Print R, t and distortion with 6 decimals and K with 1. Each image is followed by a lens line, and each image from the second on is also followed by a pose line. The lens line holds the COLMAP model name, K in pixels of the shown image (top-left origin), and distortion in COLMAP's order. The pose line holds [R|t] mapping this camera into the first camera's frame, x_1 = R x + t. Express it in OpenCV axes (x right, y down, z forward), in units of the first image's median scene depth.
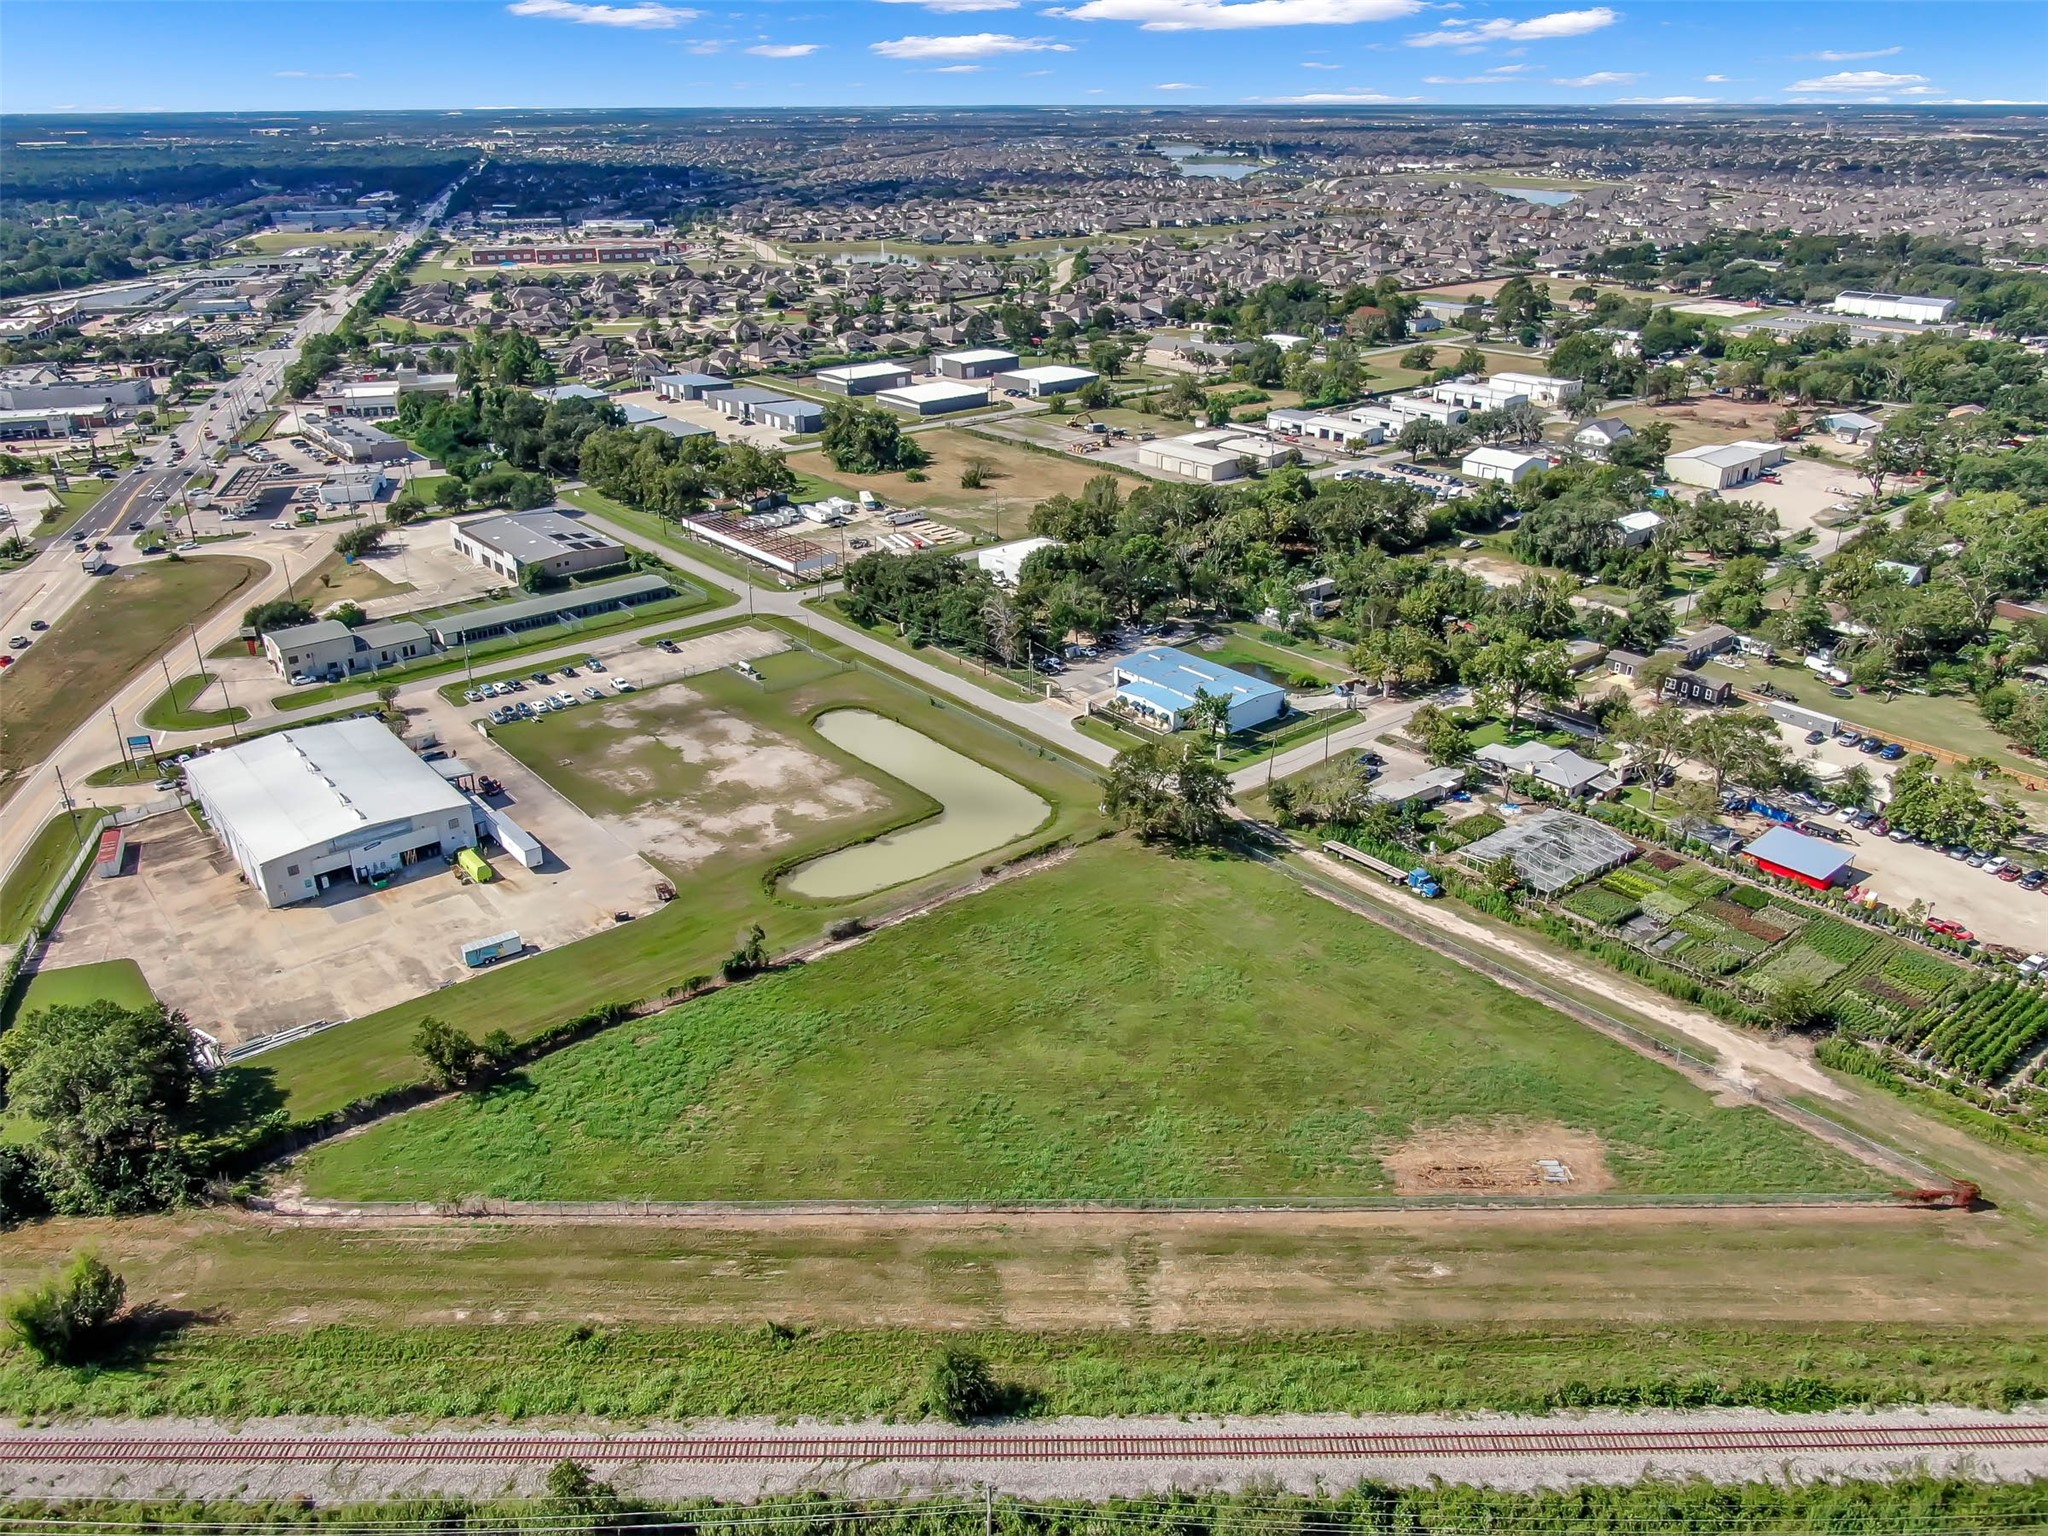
lens RADIAL K [[1496.2, 0, 1024.0], [0, 1496.2, 768.0], [0, 0, 1]] dist [-0.002400, -0.002678]
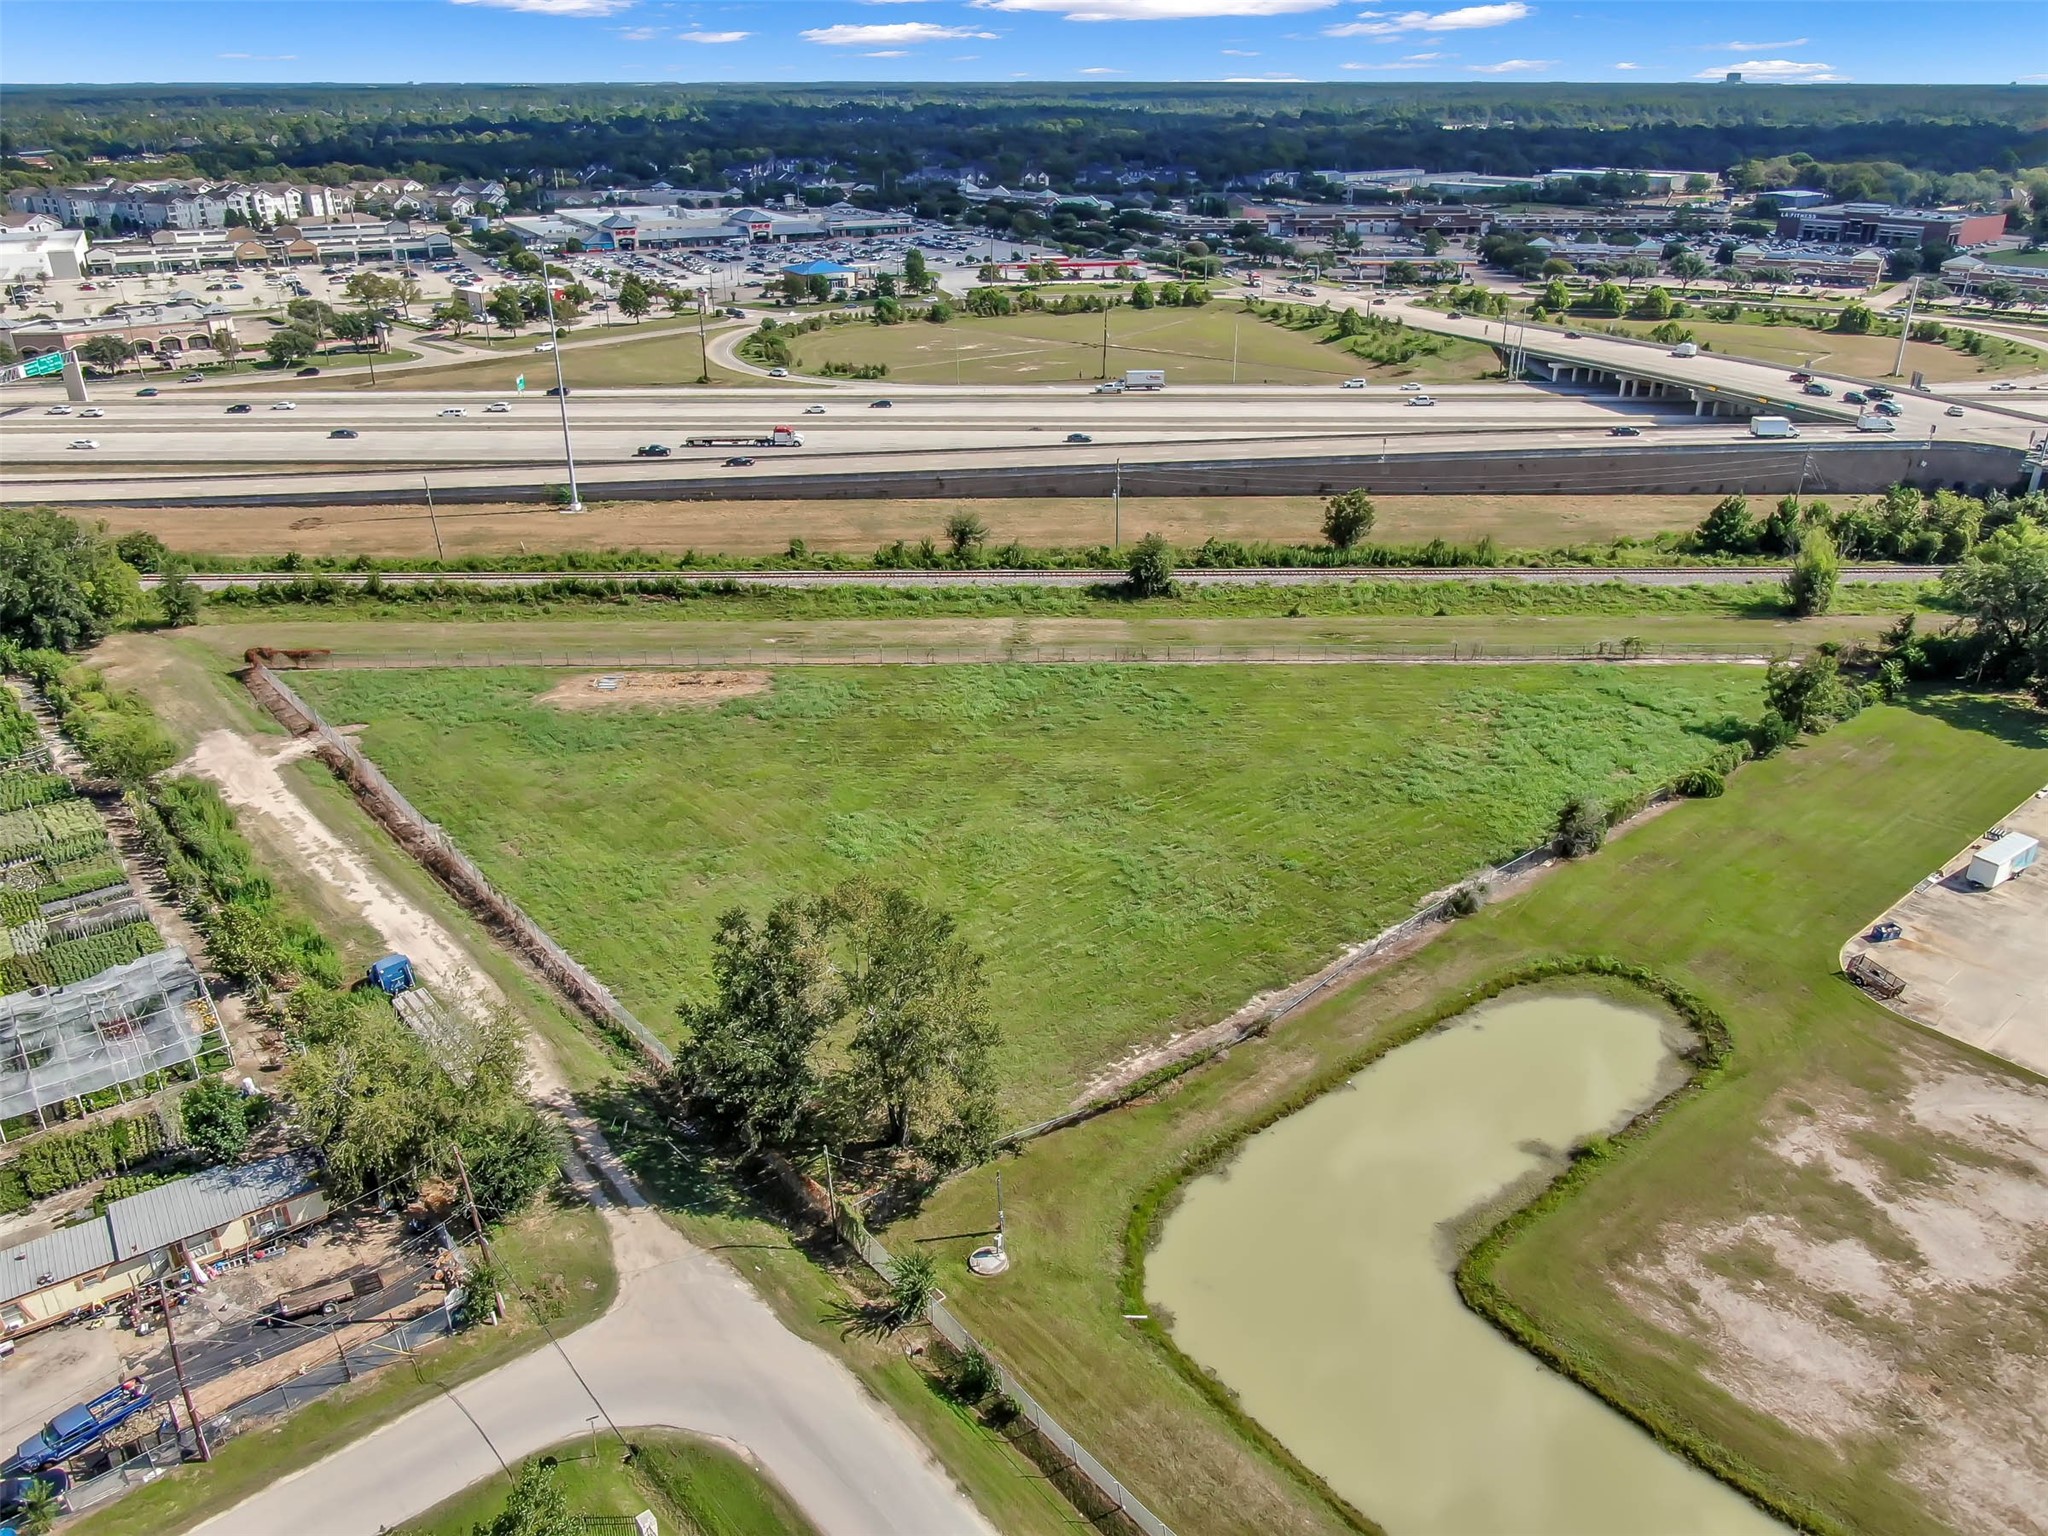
lens RADIAL K [[1477.0, 0, 1024.0], [0, 1477.0, 768.0], [0, 0, 1]] dist [-0.005090, 0.005257]
pose [[-0.999982, 0.005697, -0.001990, 0.068546], [0.002173, 0.647647, 0.761938, -0.464670], [0.005630, 0.761919, -0.647647, 1.688145]]
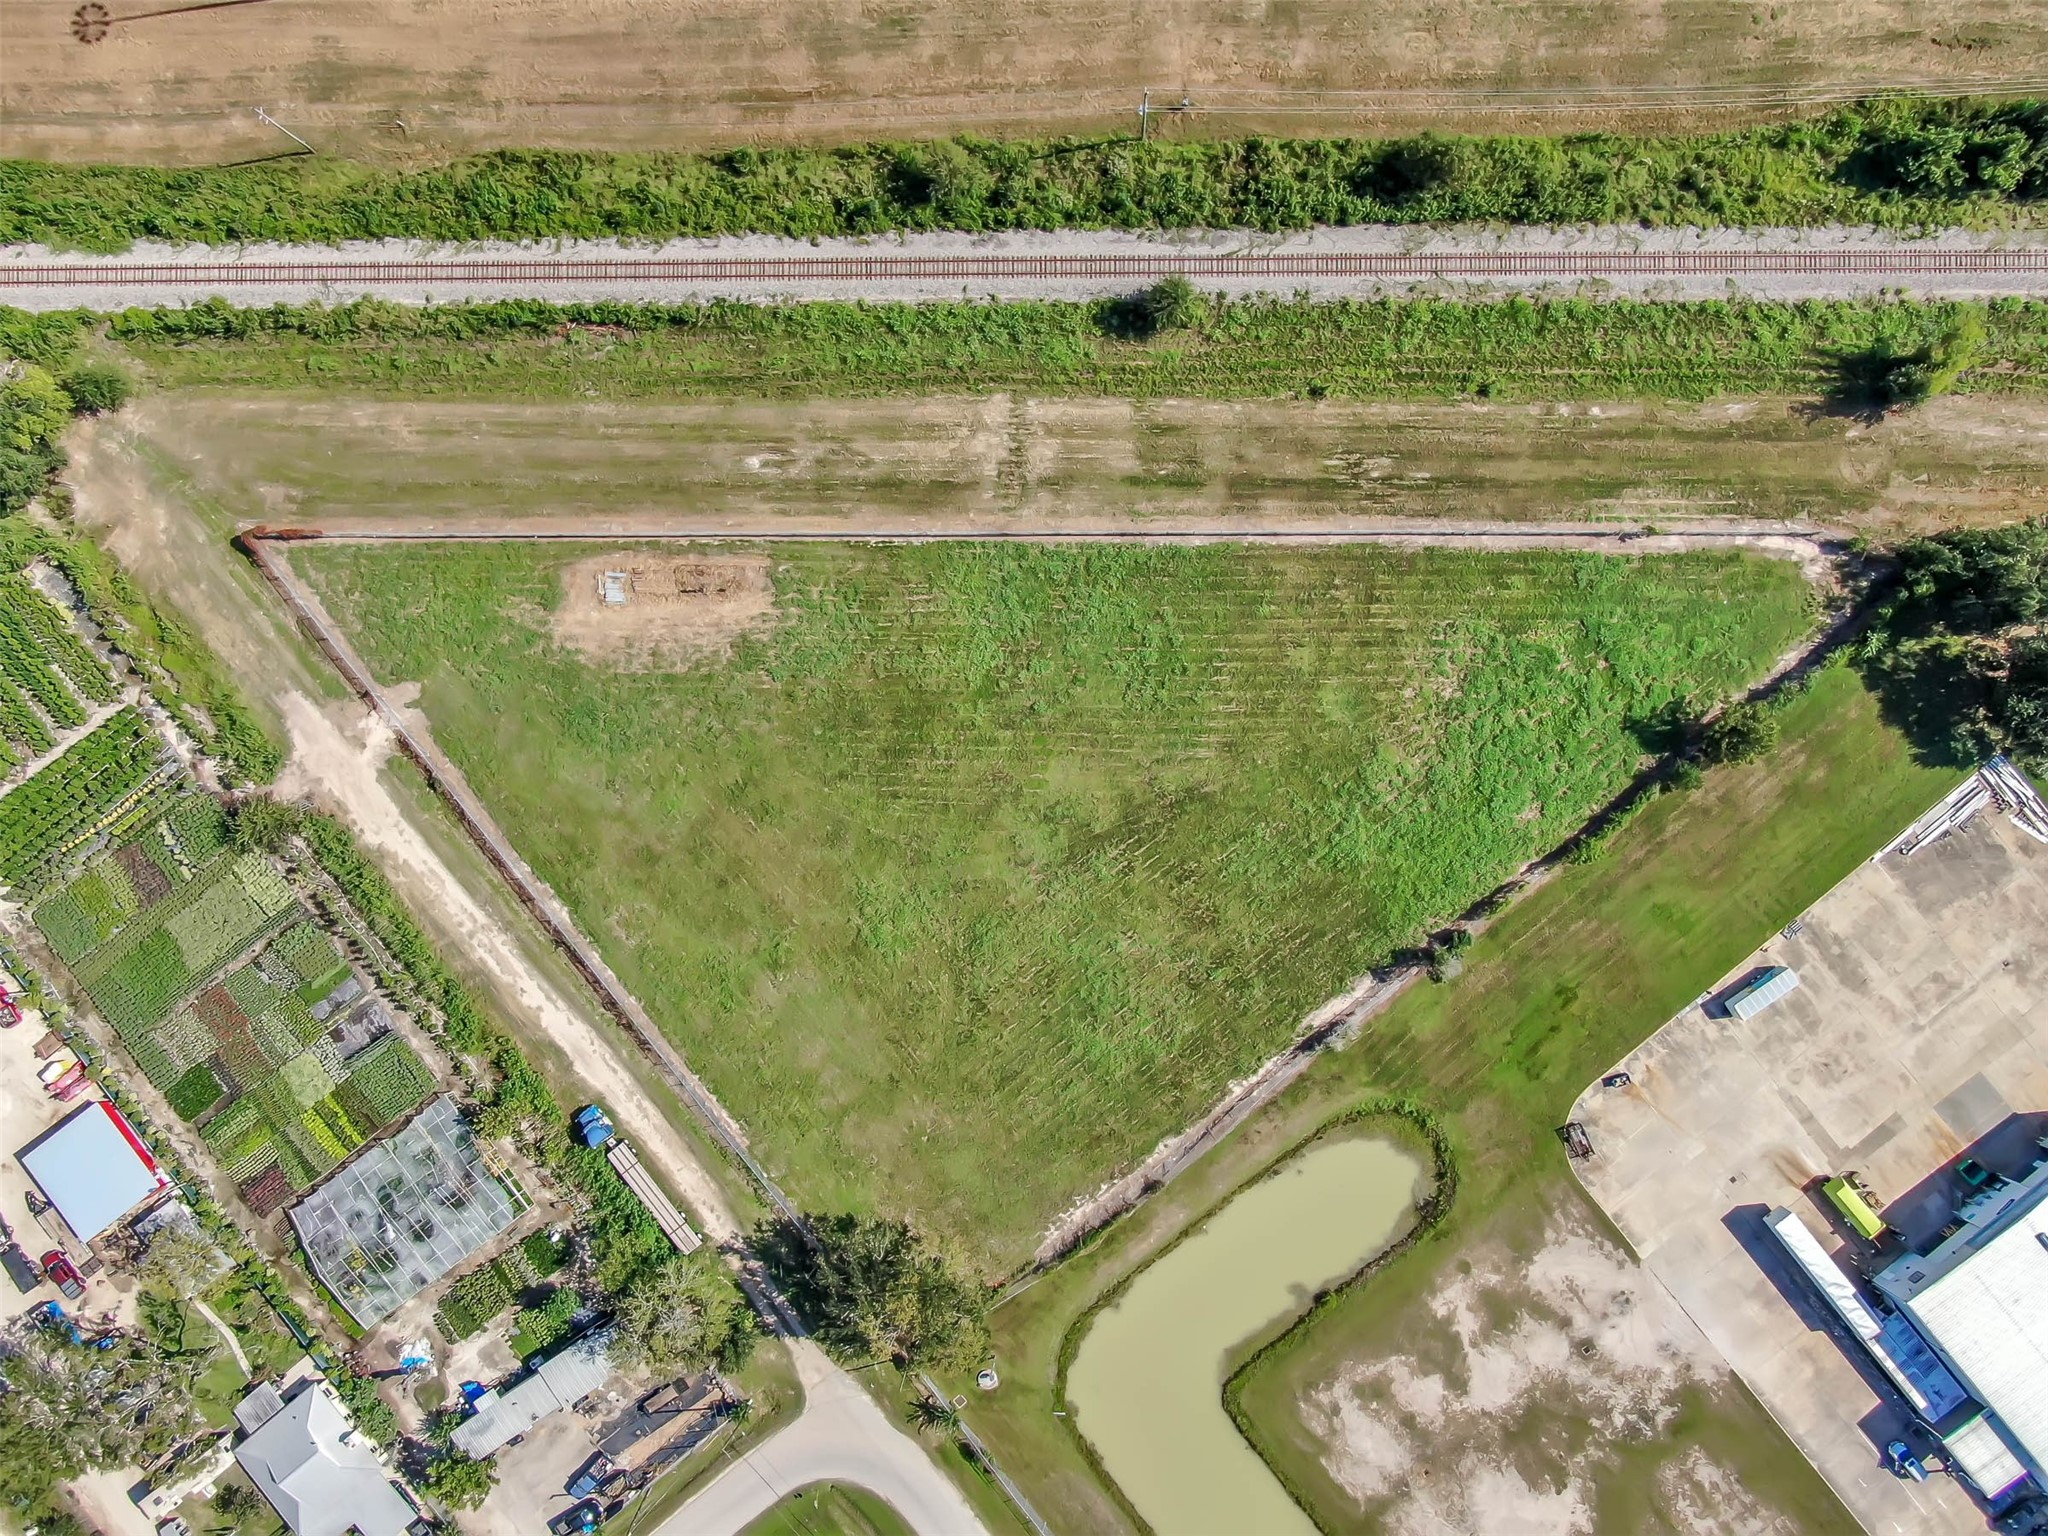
lens RADIAL K [[1496.2, 0, 1024.0], [0, 1496.2, 768.0], [0, 0, 1]] dist [-0.002400, -0.002678]
pose [[-0.999359, -0.011844, 0.033772, 0.026148], [0.035689, -0.400251, 0.915710, -0.733711], [0.002671, 0.916329, 0.400418, 0.686630]]
